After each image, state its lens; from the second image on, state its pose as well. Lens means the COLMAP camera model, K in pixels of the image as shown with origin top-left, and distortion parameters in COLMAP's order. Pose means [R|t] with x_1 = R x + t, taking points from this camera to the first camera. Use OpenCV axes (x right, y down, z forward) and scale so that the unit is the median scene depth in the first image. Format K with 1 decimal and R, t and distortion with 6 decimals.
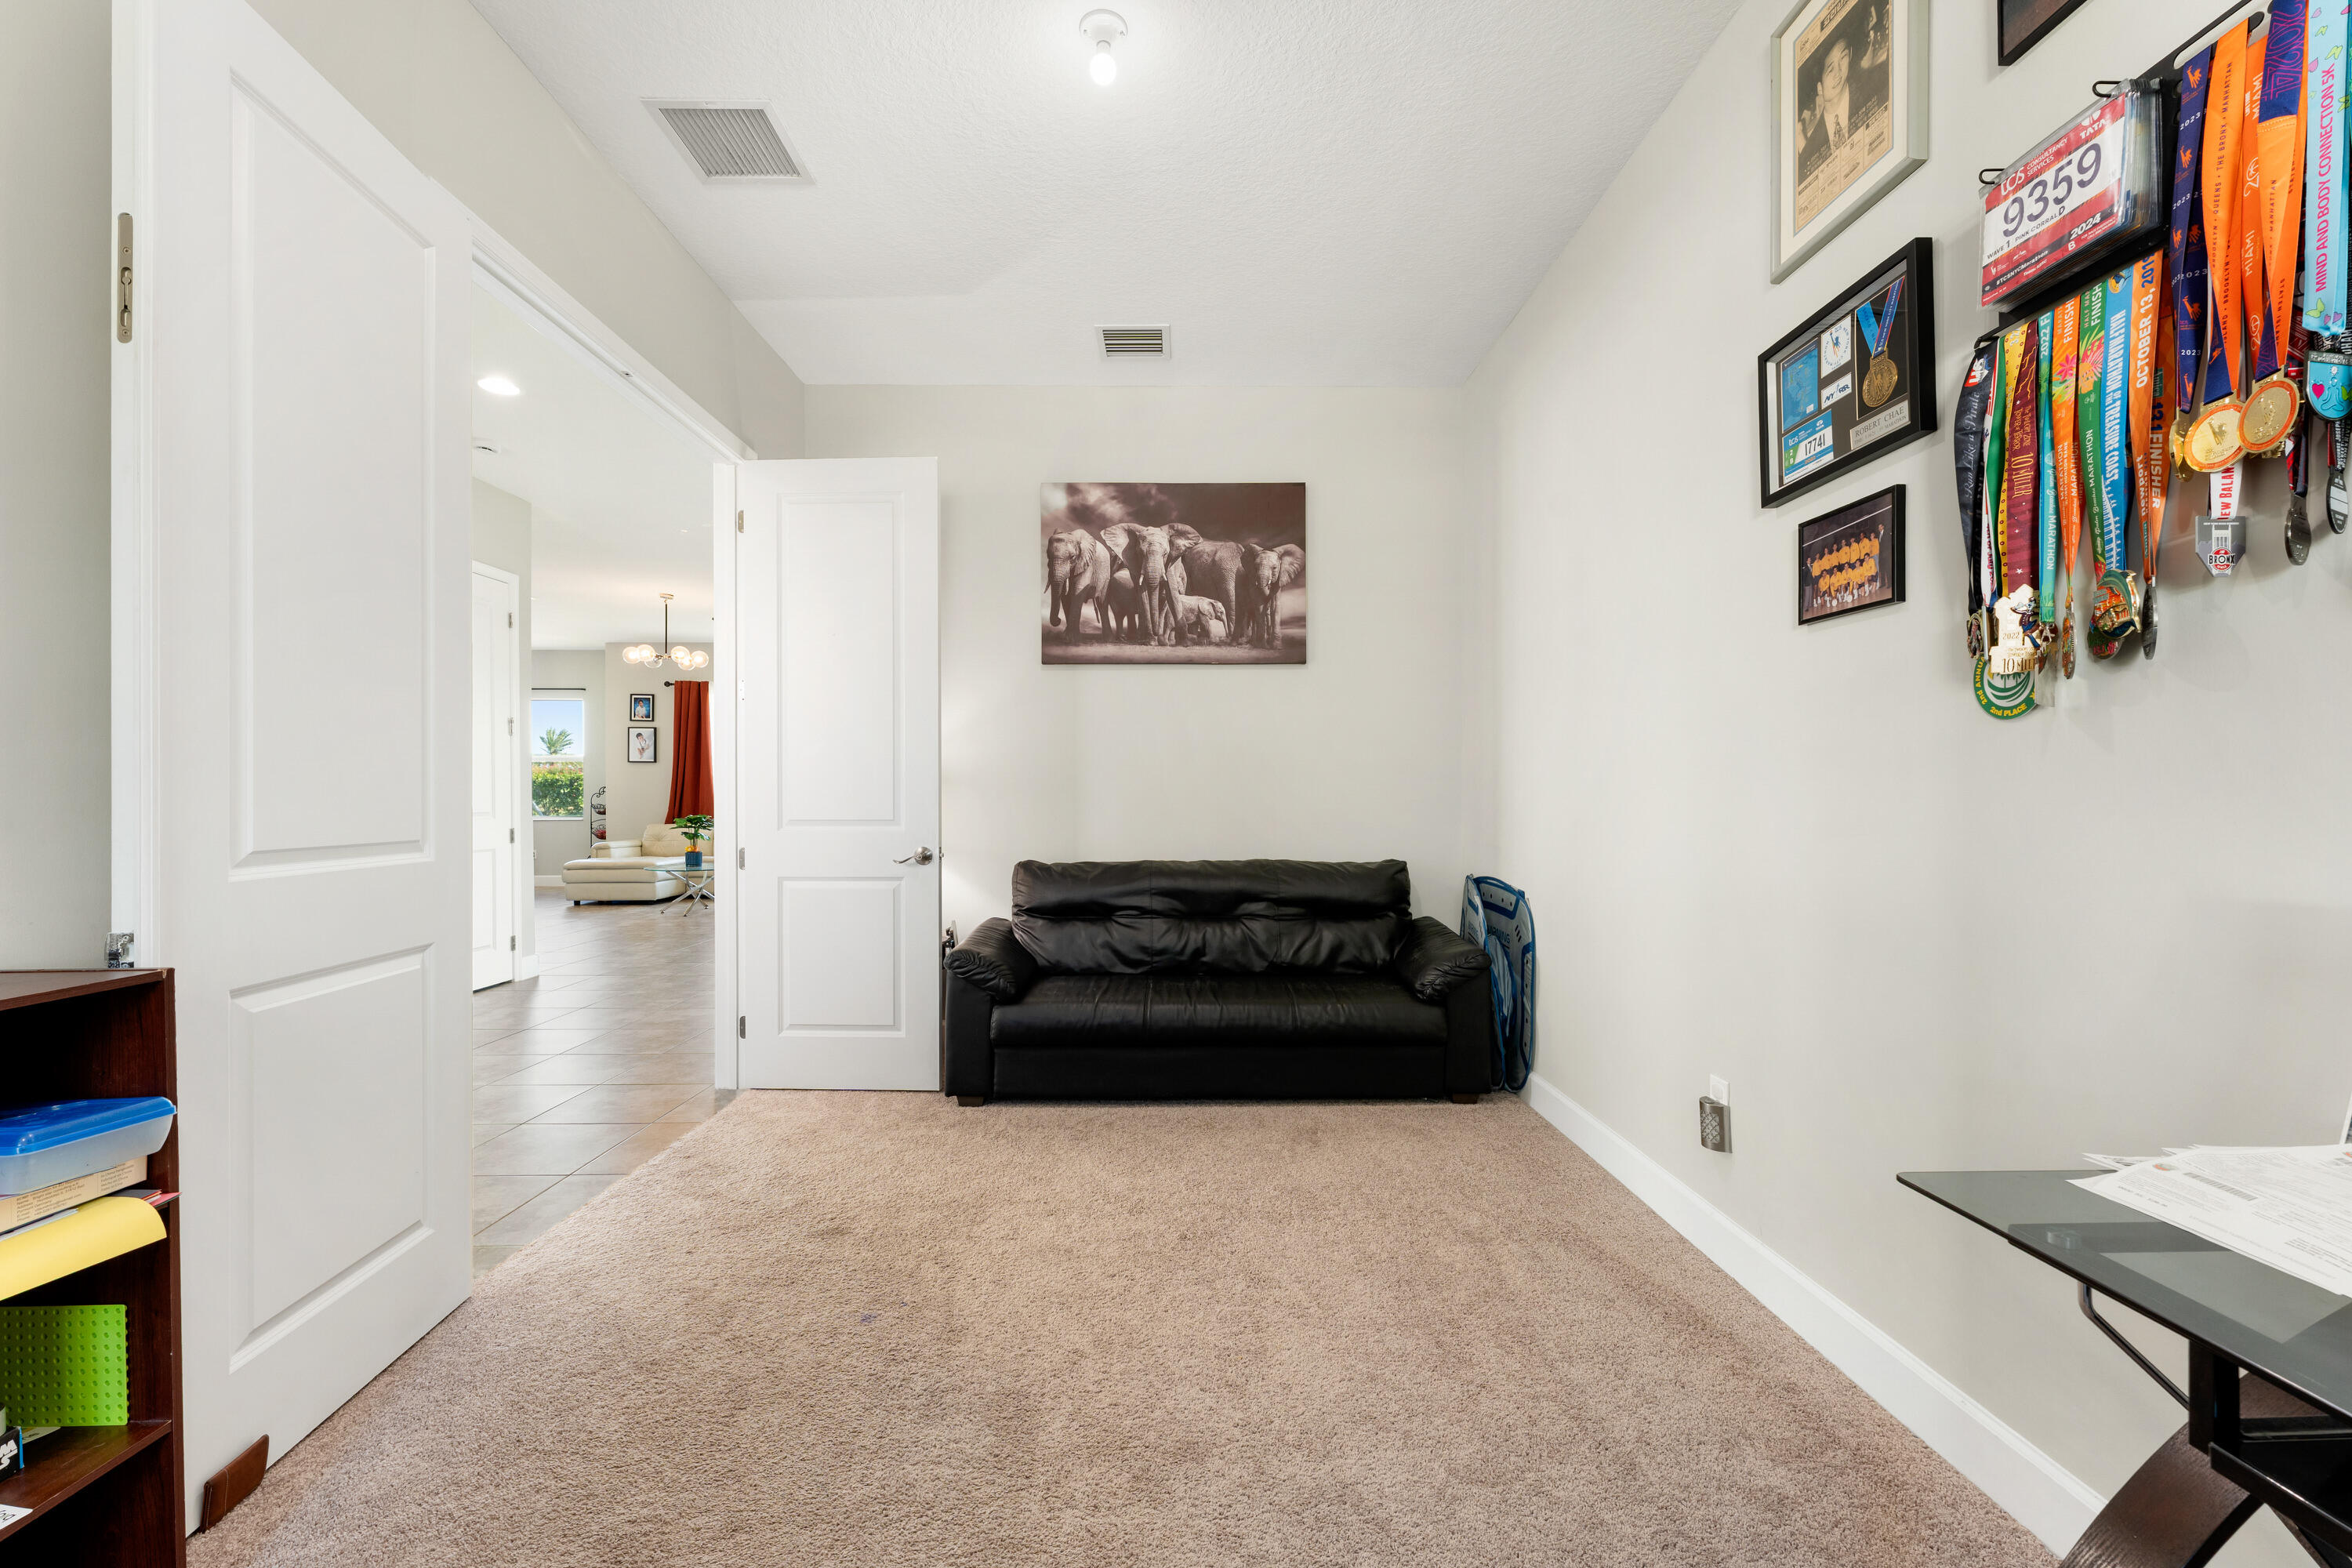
lens RADIAL K [[931.6, 0, 1178.4], [0, 931.6, 790.3], [0, 0, 1]] dist [0.002703, -0.000734]
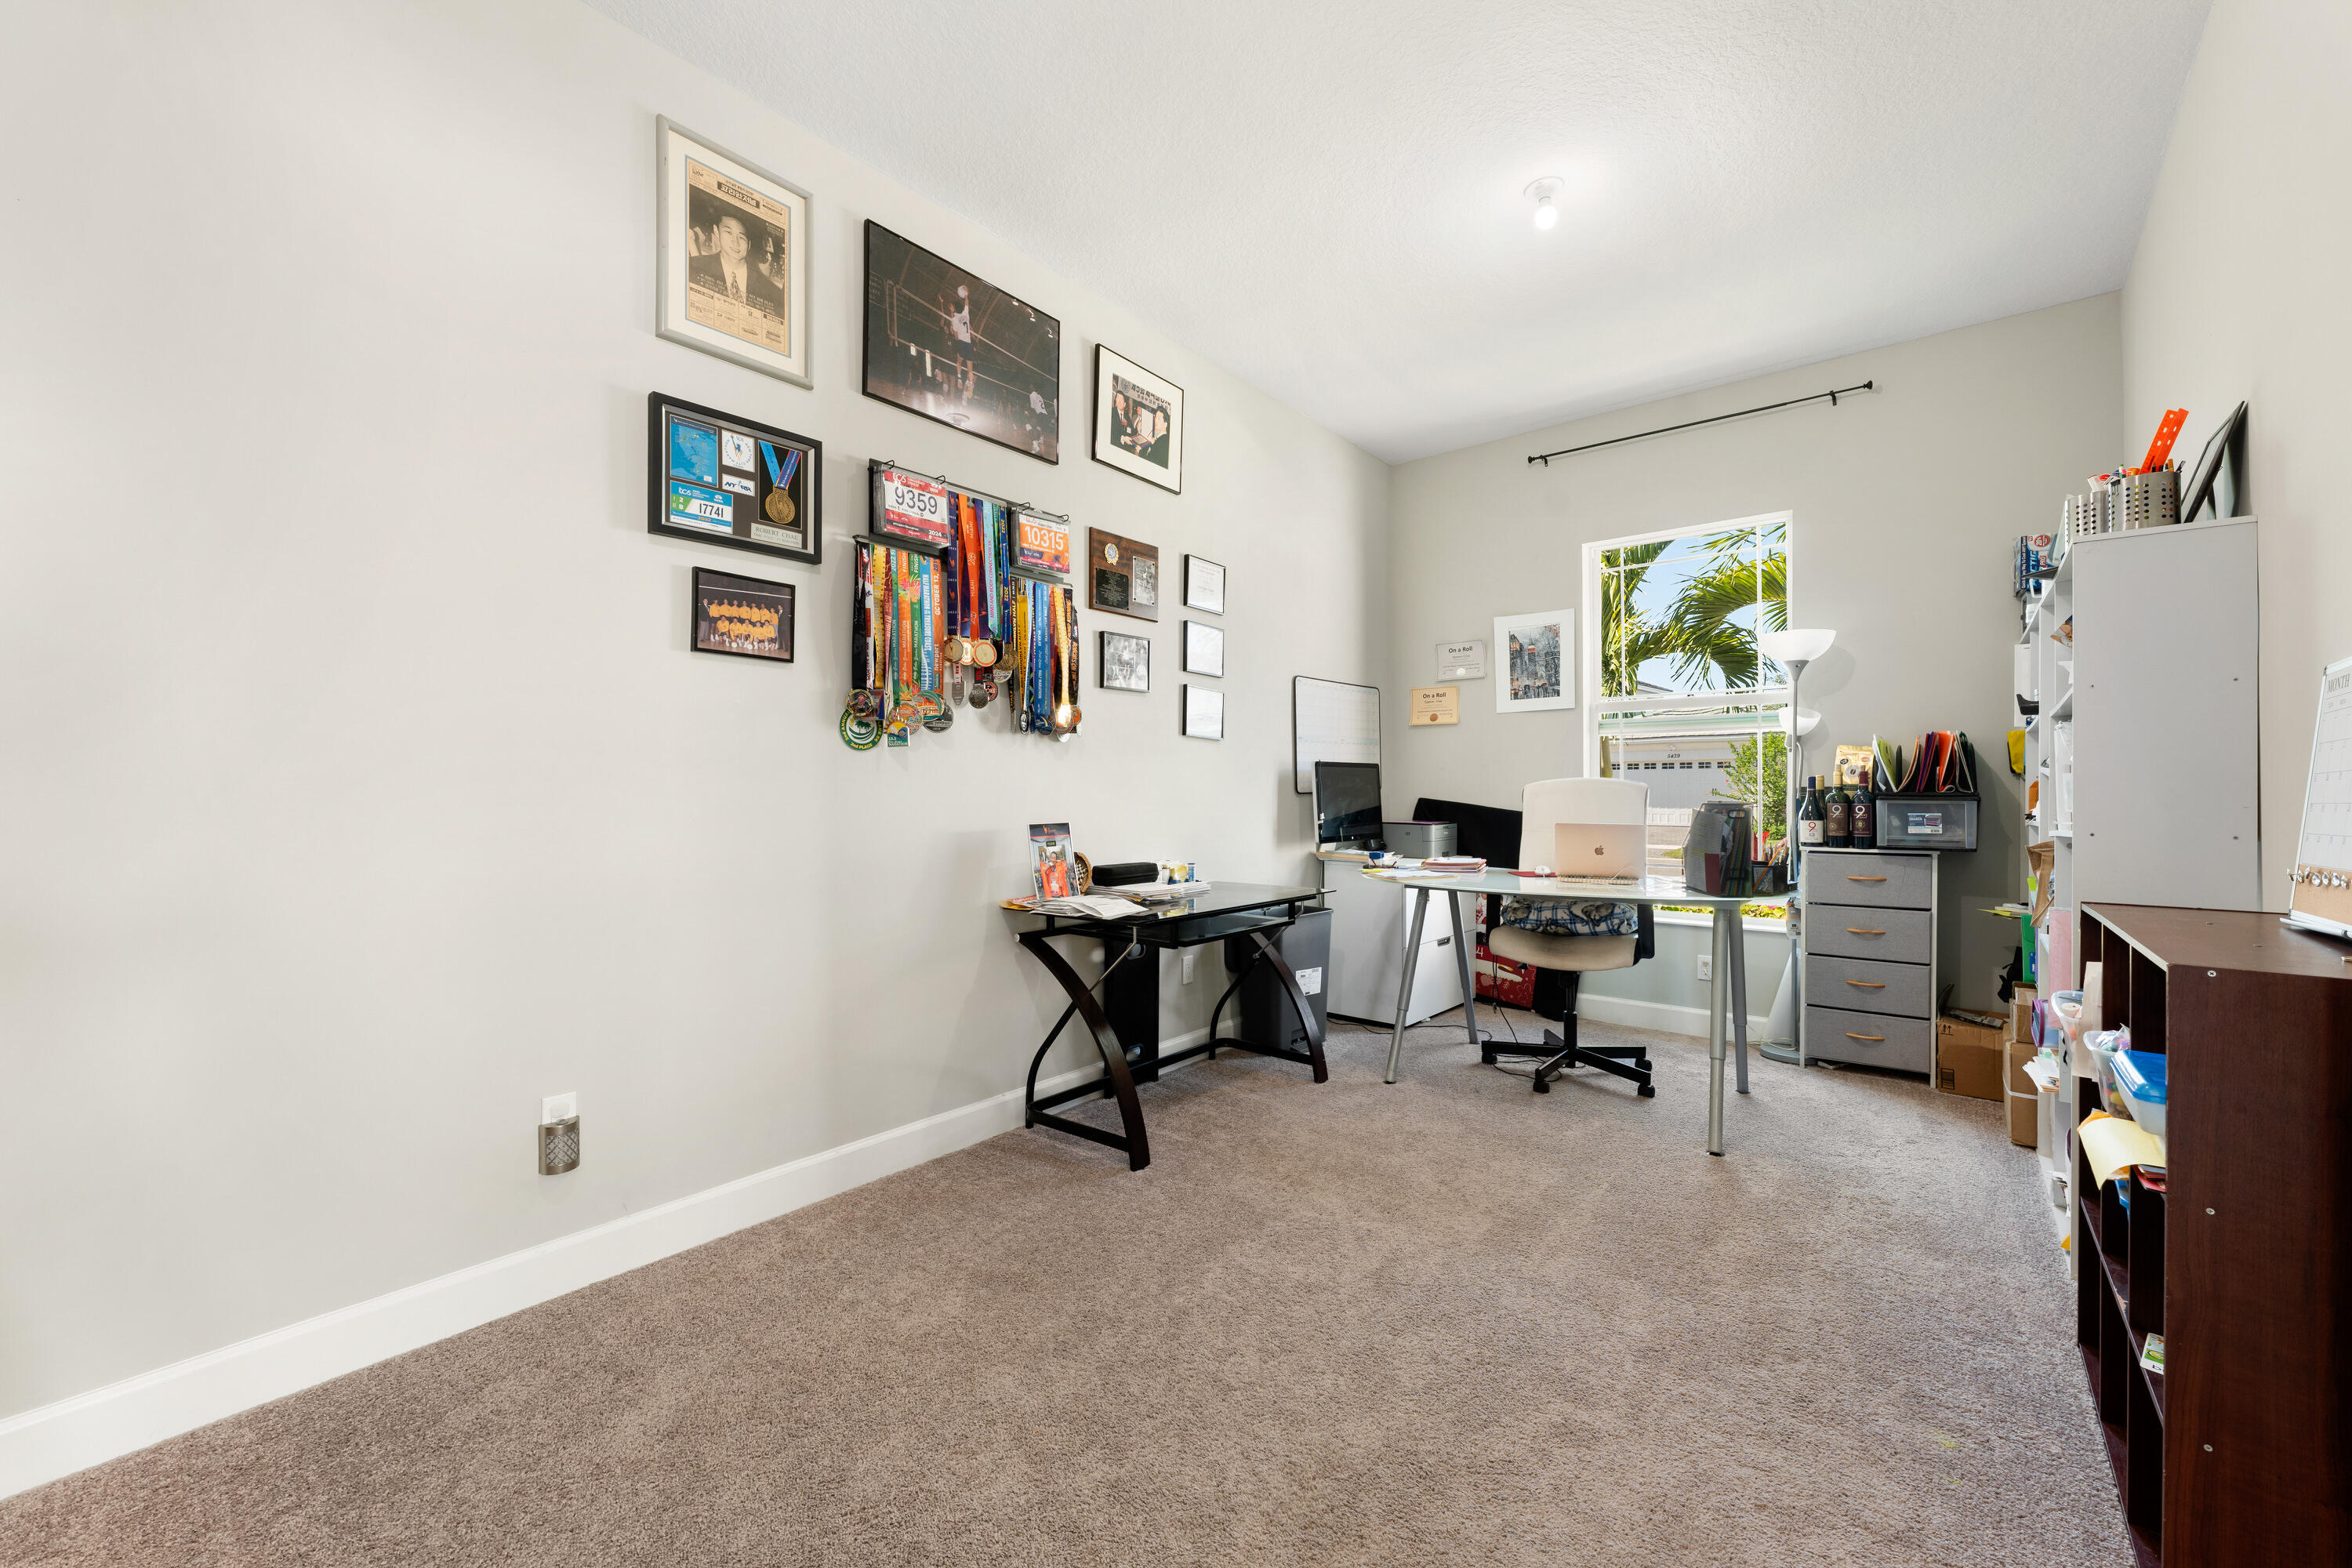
lens RADIAL K [[931.6, 0, 1180.8], [0, 931.6, 792.1], [0, 0, 1]] dist [0.002703, -0.000734]
pose [[-0.762813, 0.010183, 0.646539, -0.622588], [0.008302, 0.999948, -0.005954, 0.017700], [-0.646566, 0.000826, -0.762858, 1.619127]]
